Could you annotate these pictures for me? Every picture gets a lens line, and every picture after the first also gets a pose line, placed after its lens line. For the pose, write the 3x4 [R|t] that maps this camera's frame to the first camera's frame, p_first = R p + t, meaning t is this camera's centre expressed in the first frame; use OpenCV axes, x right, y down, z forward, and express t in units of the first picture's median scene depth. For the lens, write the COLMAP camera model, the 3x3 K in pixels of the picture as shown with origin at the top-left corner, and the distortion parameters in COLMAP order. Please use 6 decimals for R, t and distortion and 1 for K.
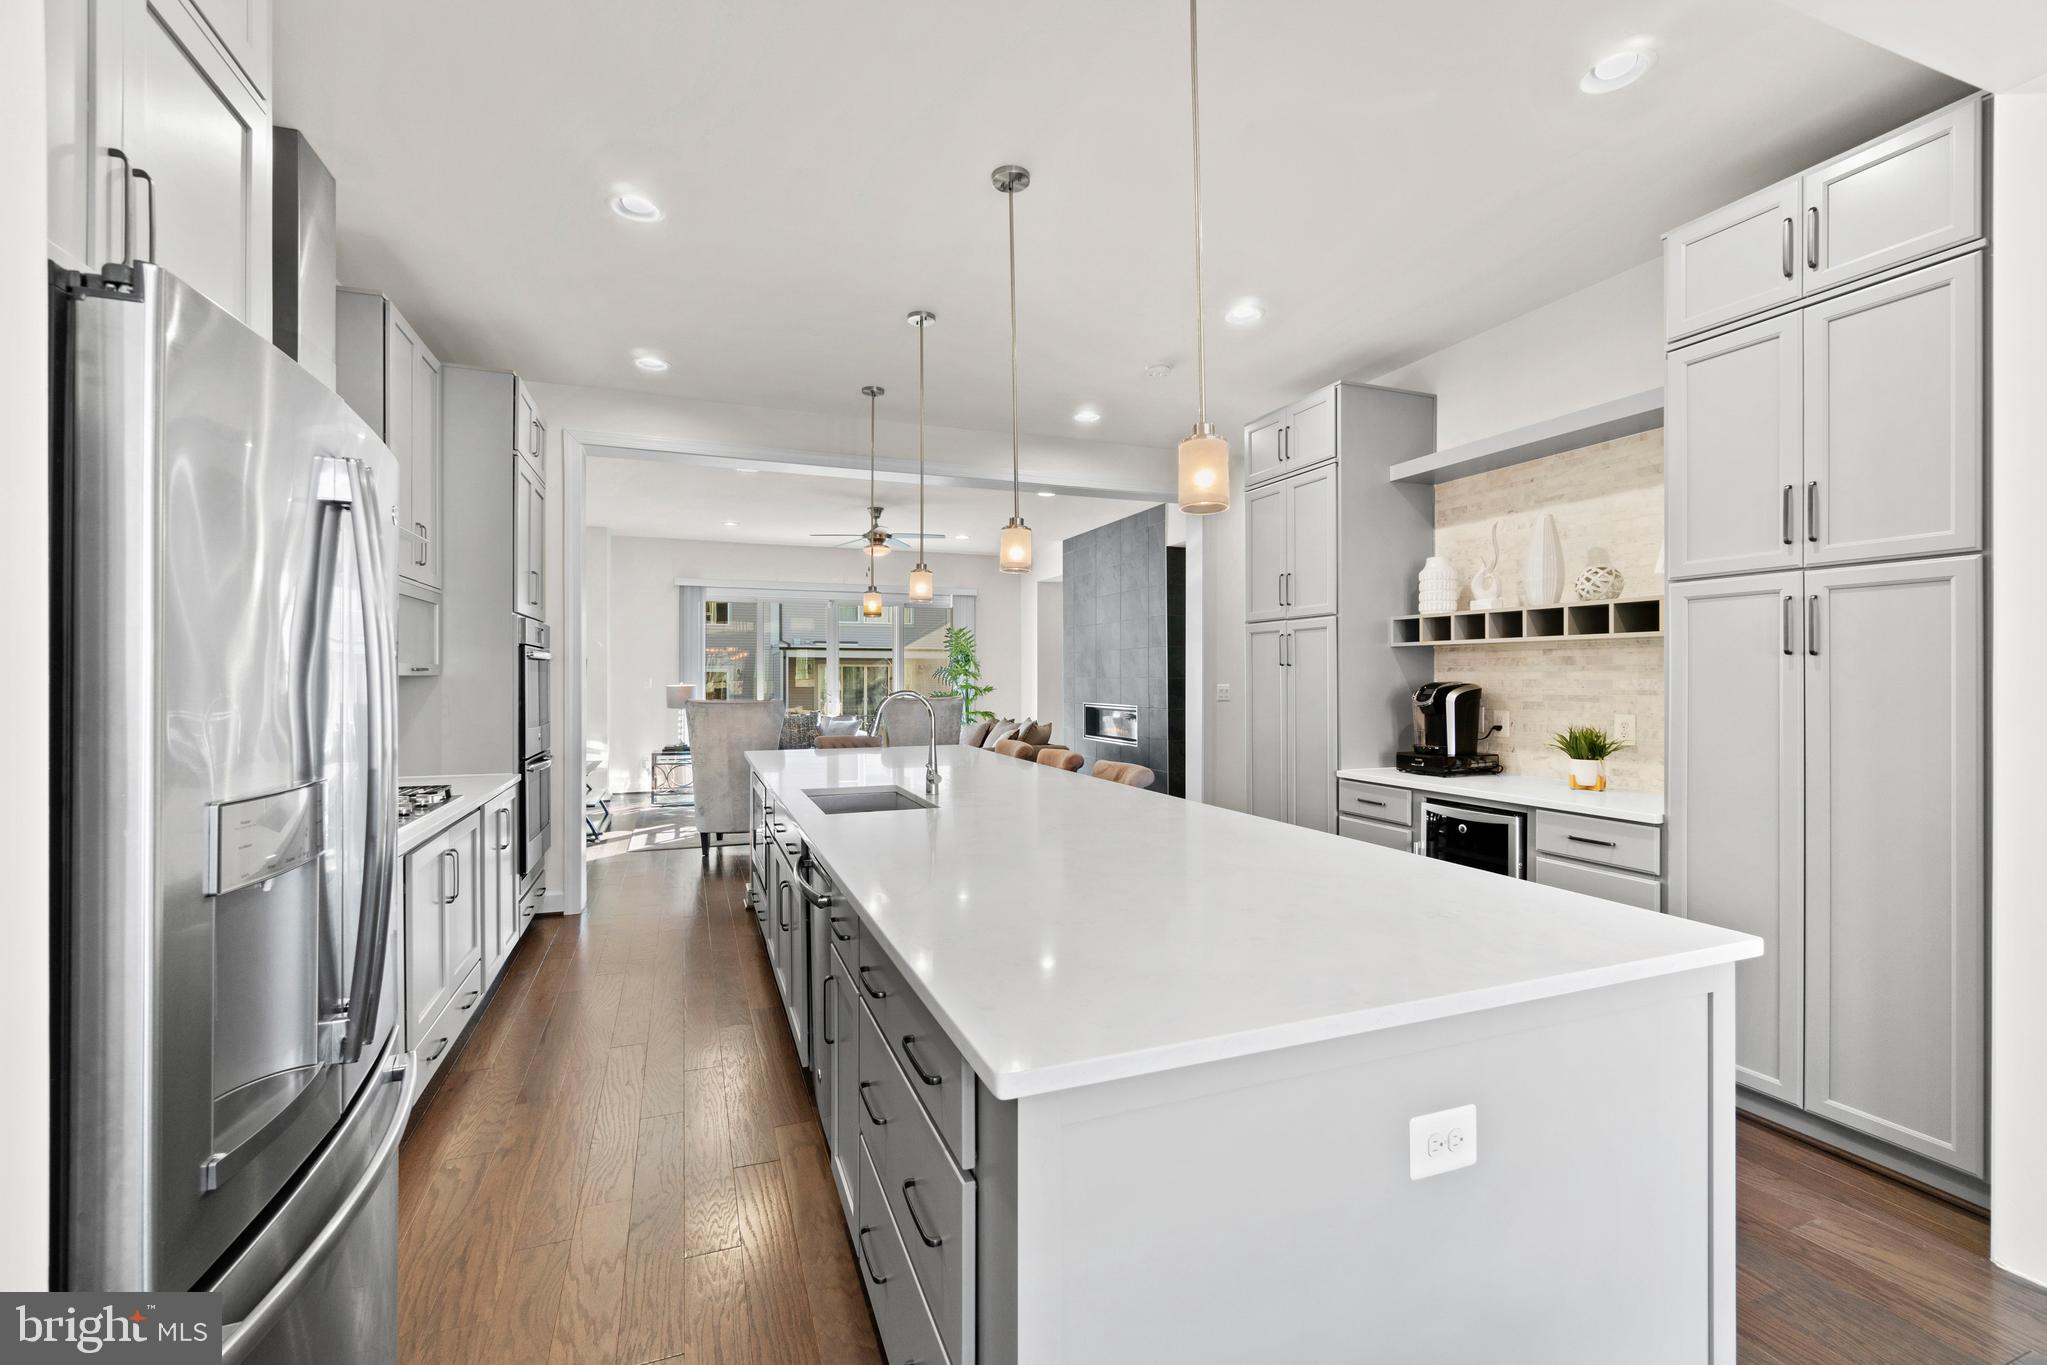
lens RADIAL K [[881.5, 0, 1026.4], [0, 881.5, 674.6], [0, 0, 1]] dist [0.004615, 0.000564]
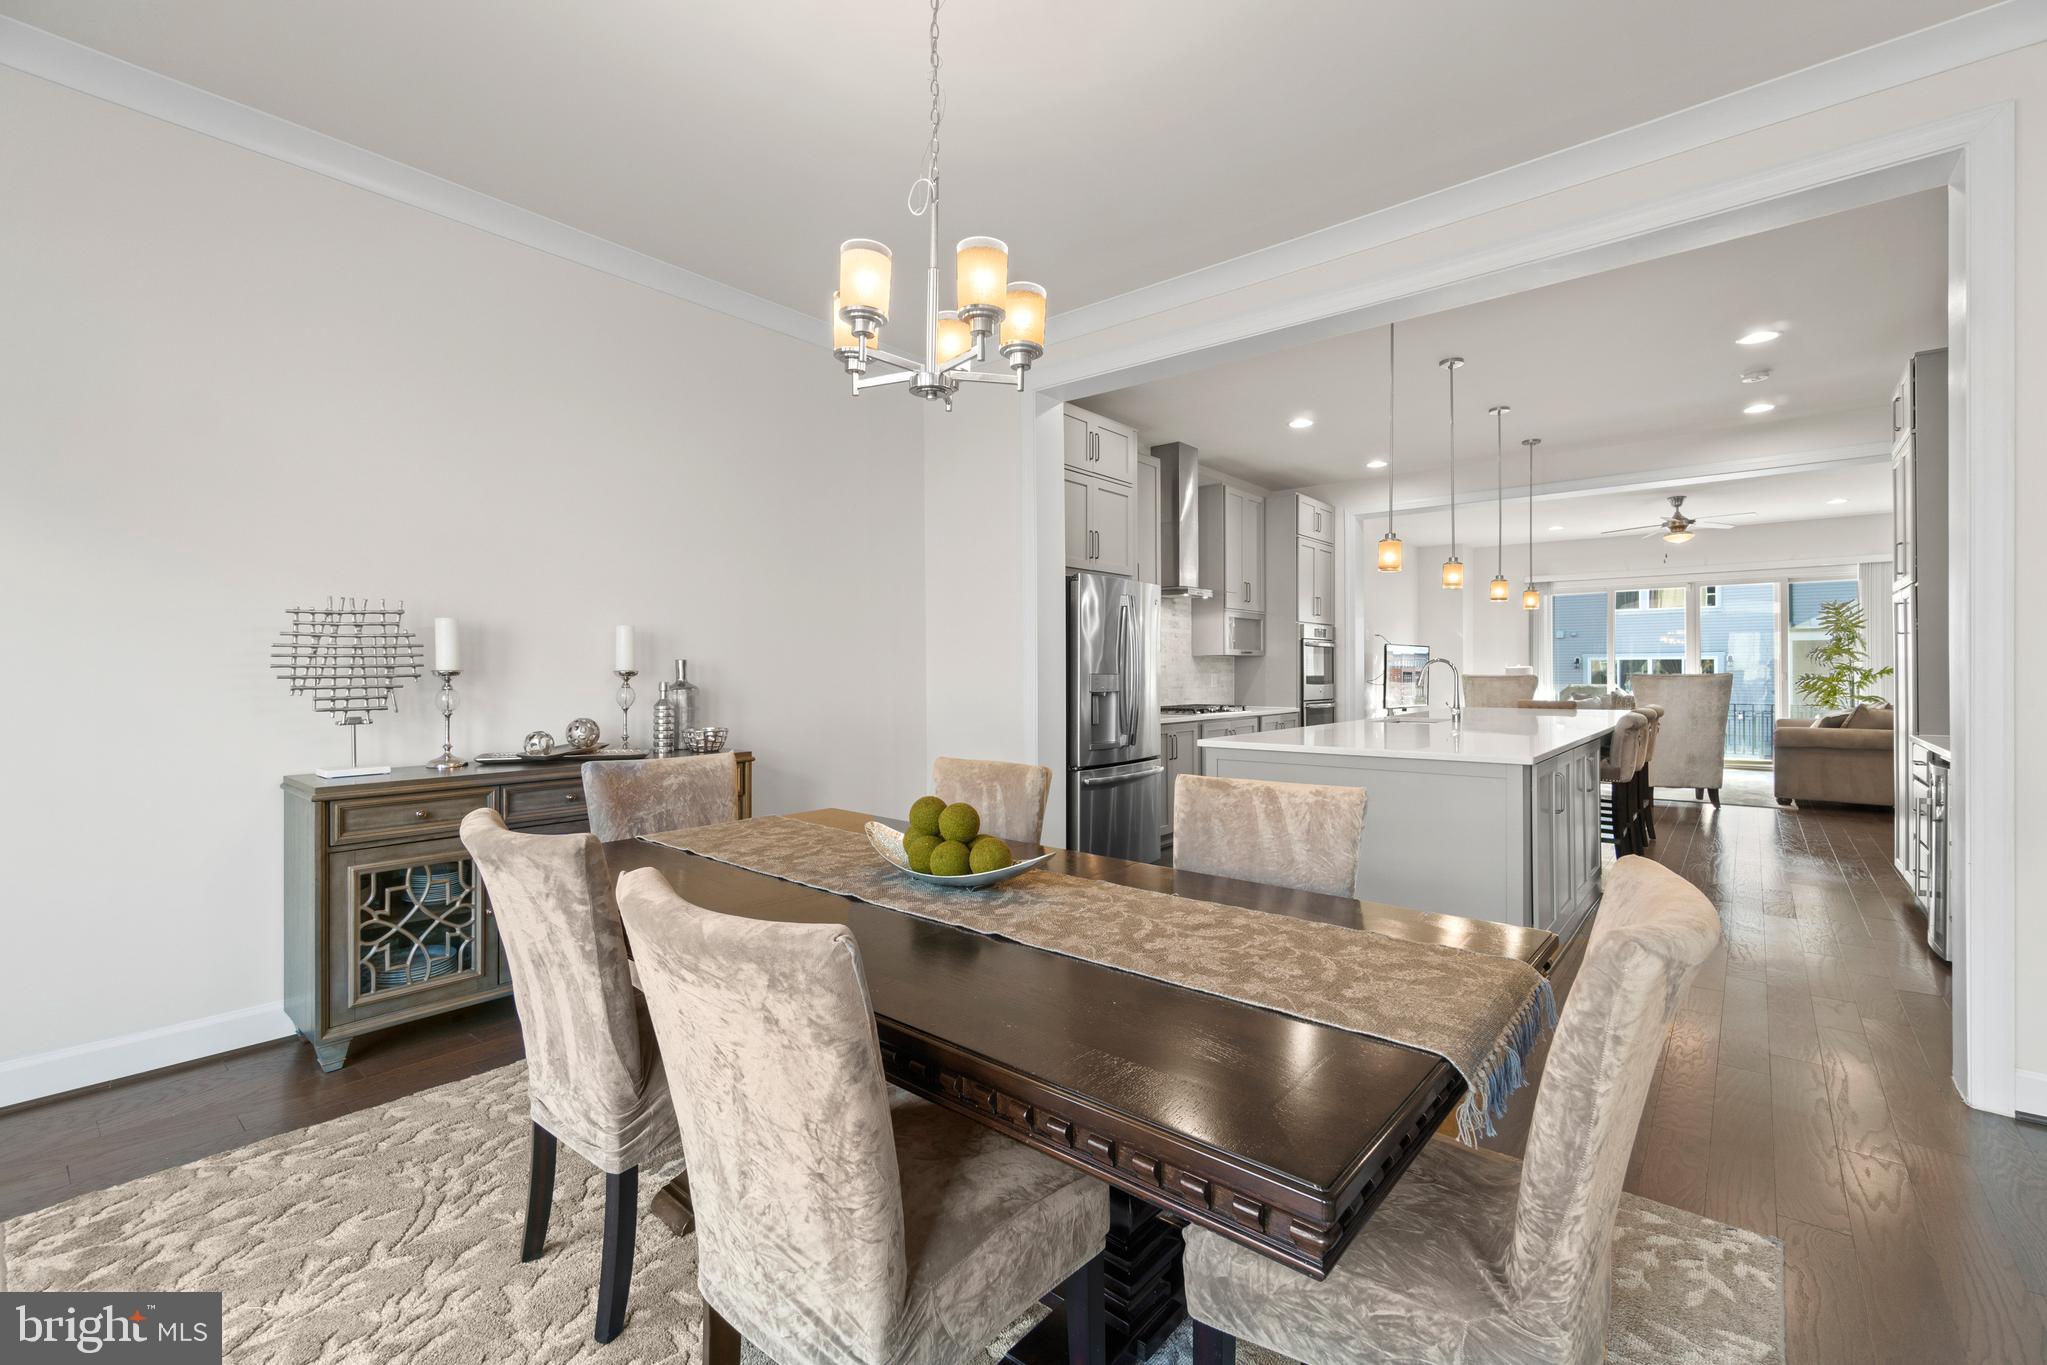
lens RADIAL K [[881.5, 0, 1026.4], [0, 881.5, 674.6], [0, 0, 1]] dist [0.004615, 0.000564]
pose [[0.490761, 0.001431, -0.871293, 0.828019], [0.005754, 0.999972, 0.004883, 0.031504], [0.871275, -0.007410, 0.490739, -0.449986]]
